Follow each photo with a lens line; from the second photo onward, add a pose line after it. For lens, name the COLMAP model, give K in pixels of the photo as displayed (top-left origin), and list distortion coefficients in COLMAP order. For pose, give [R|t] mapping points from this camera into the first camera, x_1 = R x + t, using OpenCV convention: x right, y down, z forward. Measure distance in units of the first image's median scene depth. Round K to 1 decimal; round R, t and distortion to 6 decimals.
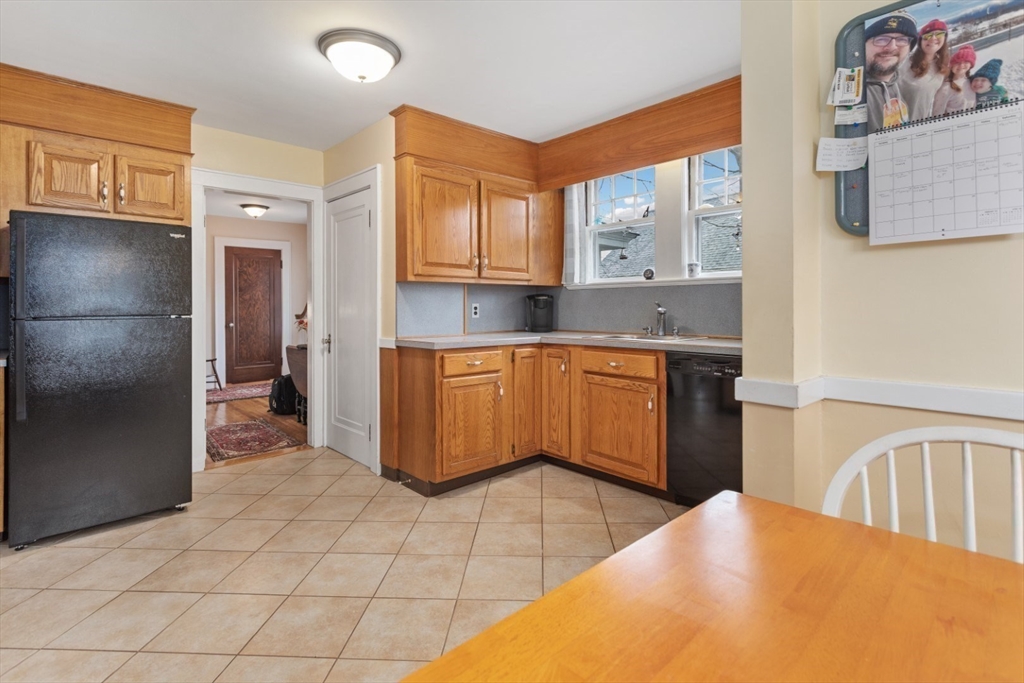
lens RADIAL K [[485.0, 0, 511.6], [0, 485.0, 323.6], [0, 0, 1]] dist [-0.001452, 0.000107]
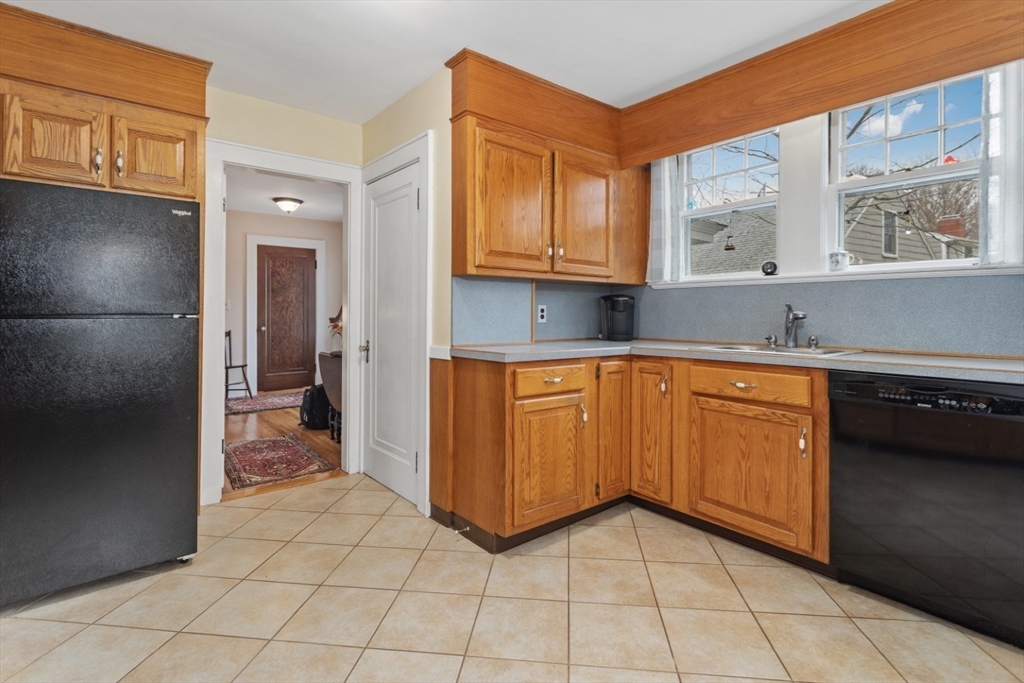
lens RADIAL K [[493.5, 0, 512.9], [0, 493.5, 333.1], [0, 0, 1]] dist [-0.002979, -0.000399]
pose [[0.997797, 0.010410, -0.065512, -0.084400], [-0.010078, 0.999935, 0.005393, 0.002500], [0.065564, -0.004721, 0.997837, 0.199541]]
